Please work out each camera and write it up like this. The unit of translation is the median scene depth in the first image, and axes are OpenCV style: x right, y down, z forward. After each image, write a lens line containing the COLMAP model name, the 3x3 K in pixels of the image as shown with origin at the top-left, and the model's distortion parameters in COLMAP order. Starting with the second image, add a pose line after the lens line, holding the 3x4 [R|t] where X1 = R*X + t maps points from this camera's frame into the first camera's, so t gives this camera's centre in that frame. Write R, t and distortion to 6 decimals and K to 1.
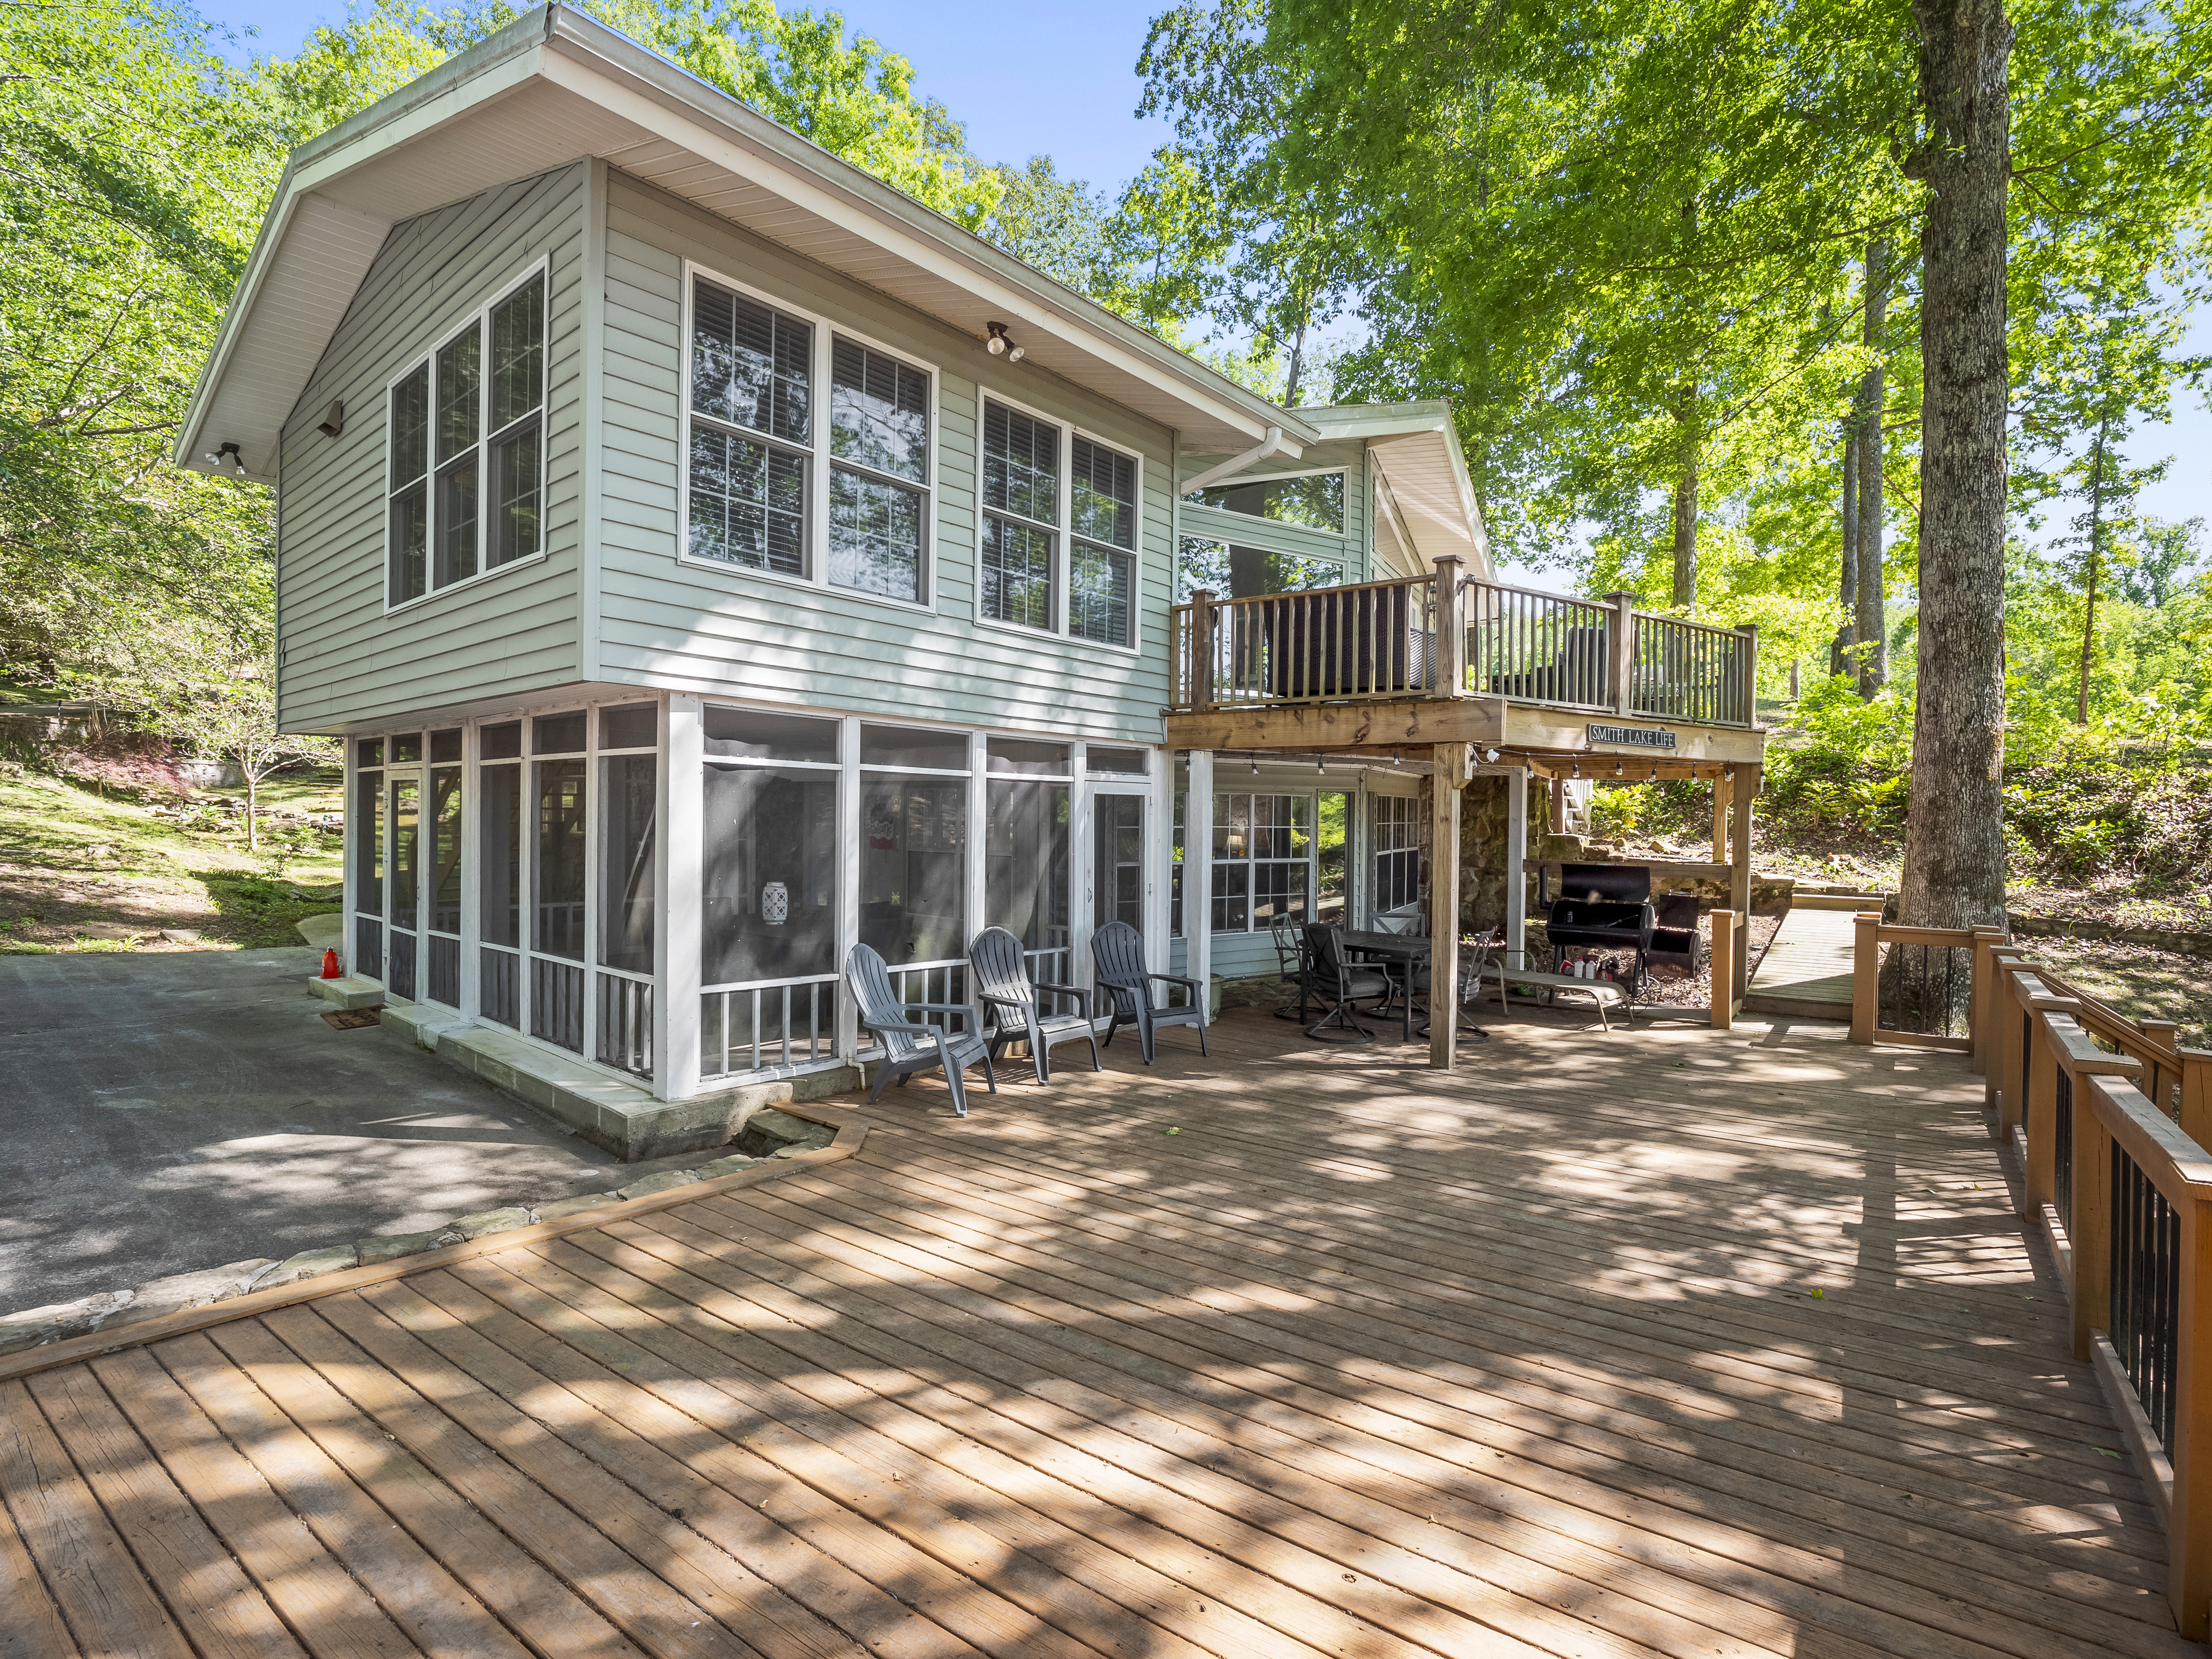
lens RADIAL K [[1082.1, 0, 1106.0], [0, 1082.1, 829.5], [0, 0, 1]] dist [-0.004388, -0.001343]
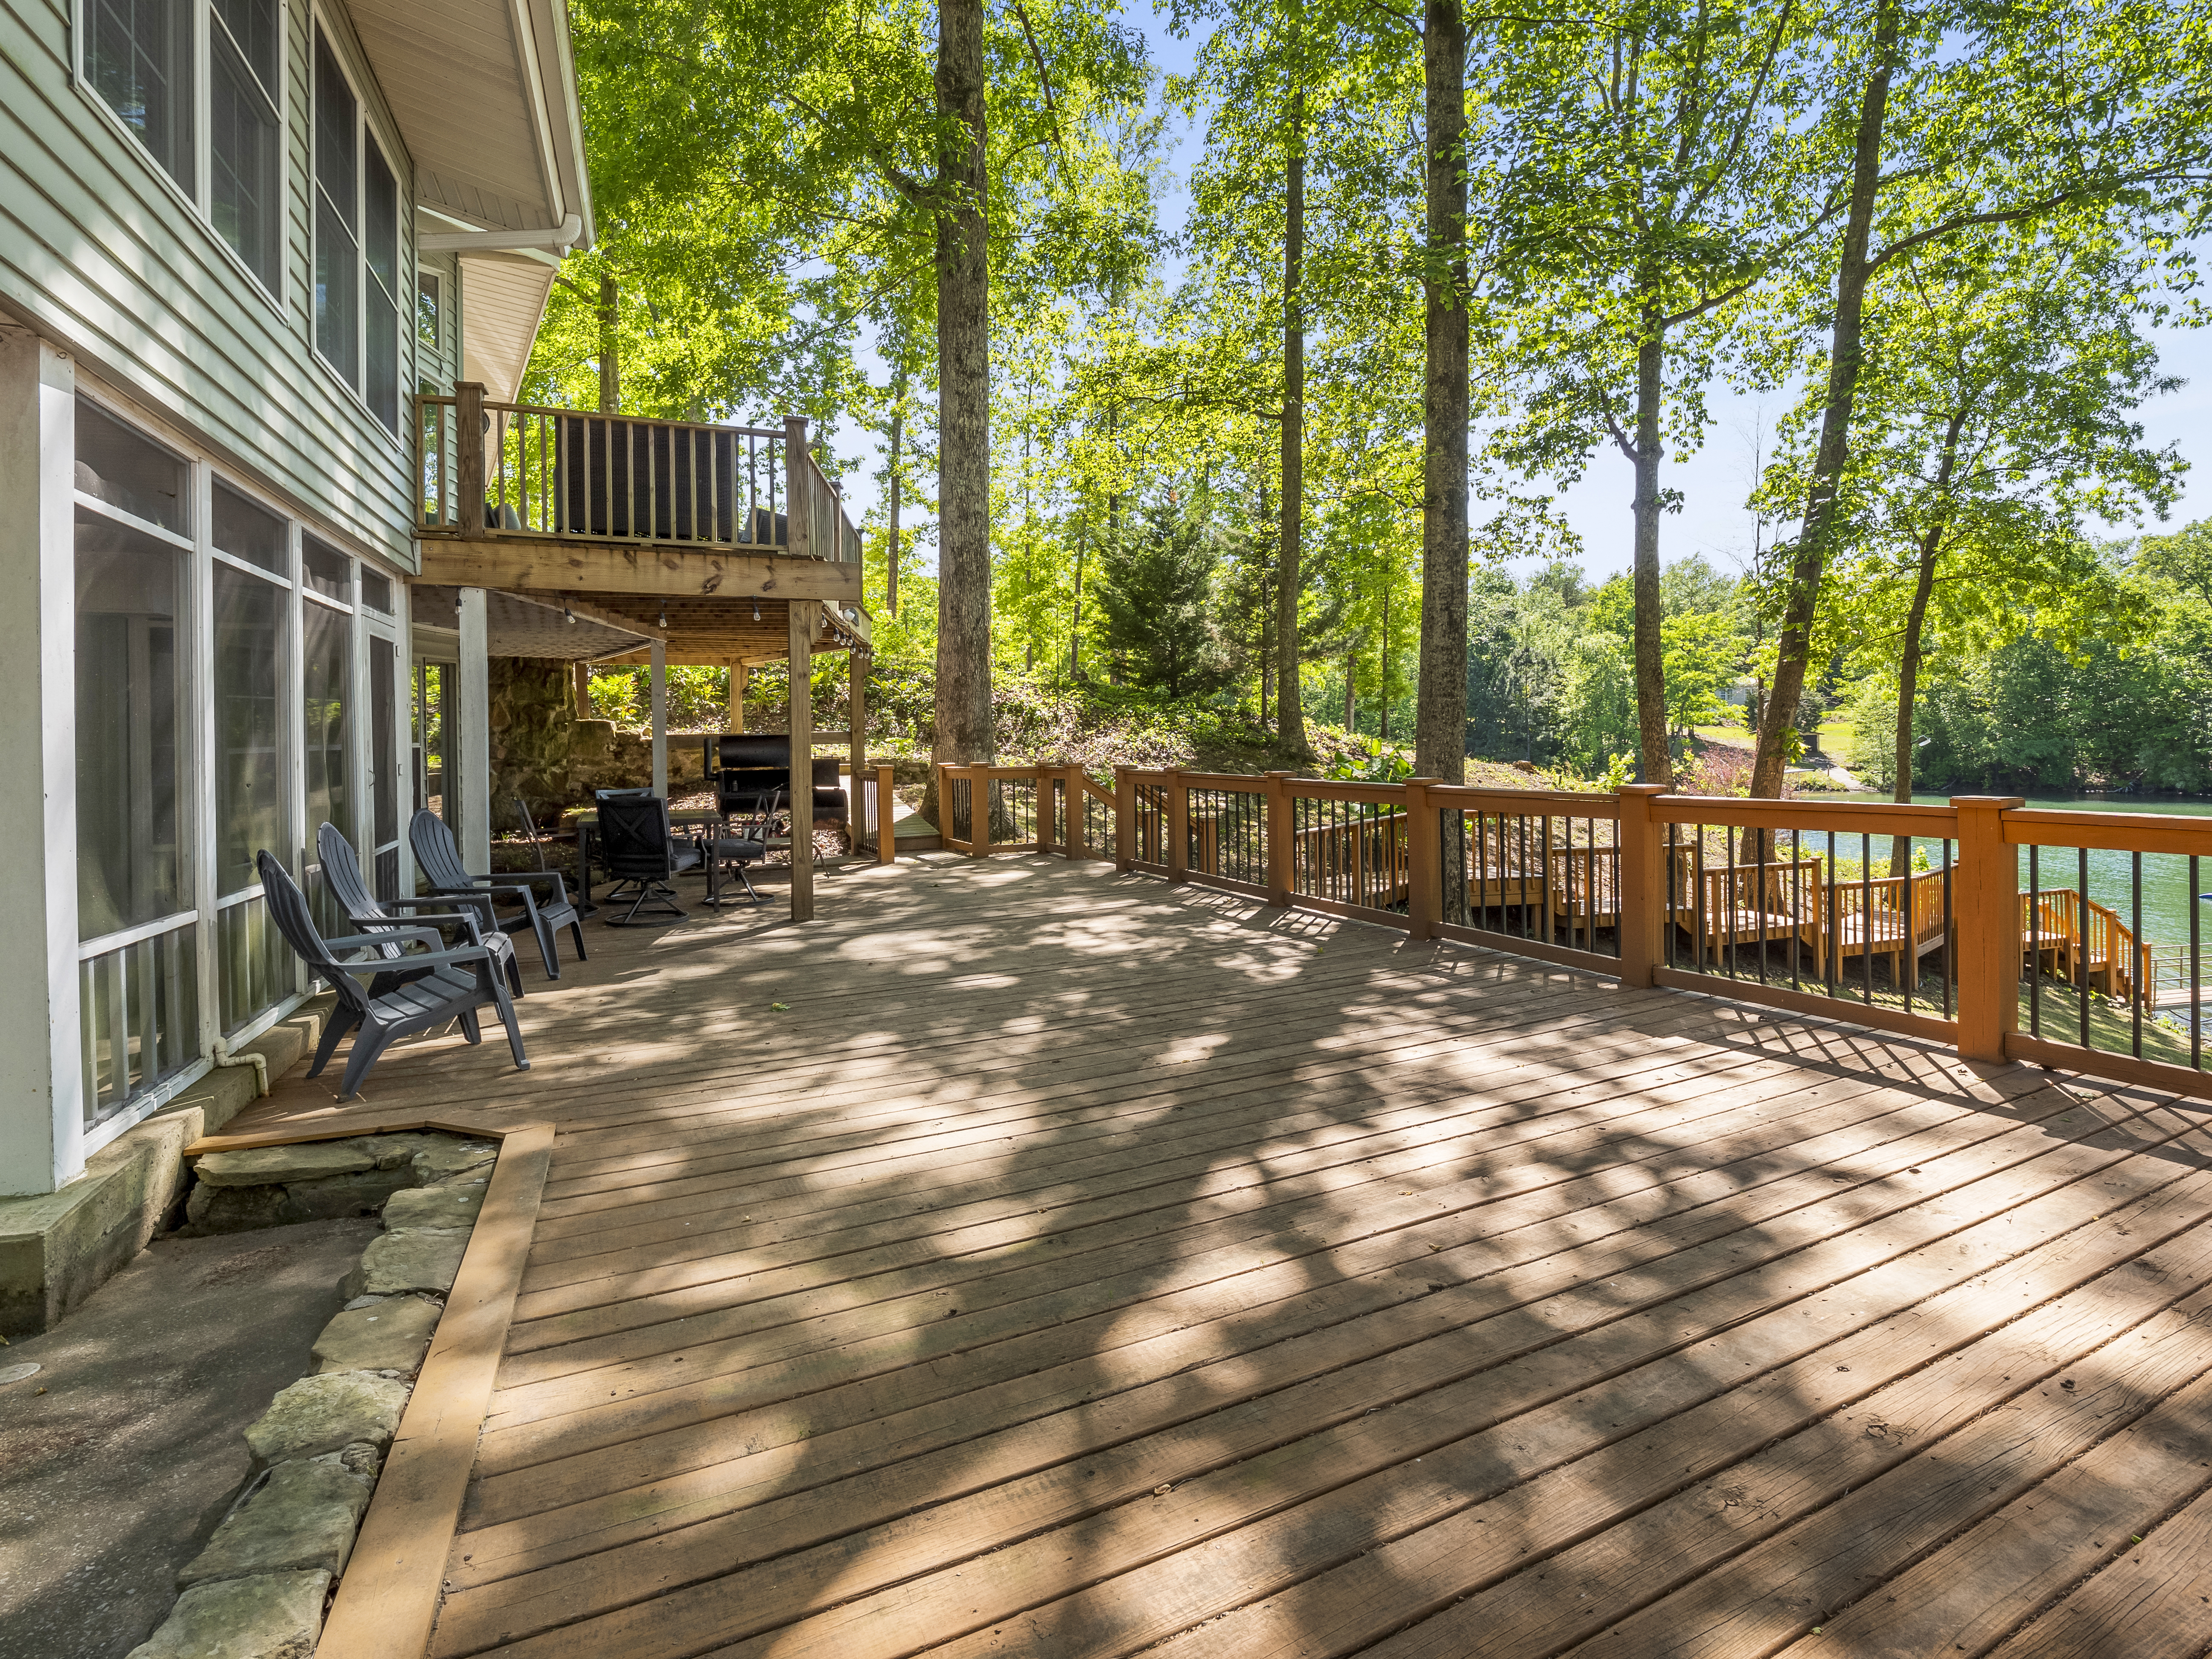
lens RADIAL K [[1087.8, 0, 1098.9], [0, 1087.8, 735.5], [0, 0, 1]] dist [-0.004985, -0.001115]
pose [[0.463496, -0.024709, 0.885754, -0.887369], [0.031513, 0.999438, 0.011390, 0.084388], [-0.885538, 0.022633, 0.464015, 0.527879]]
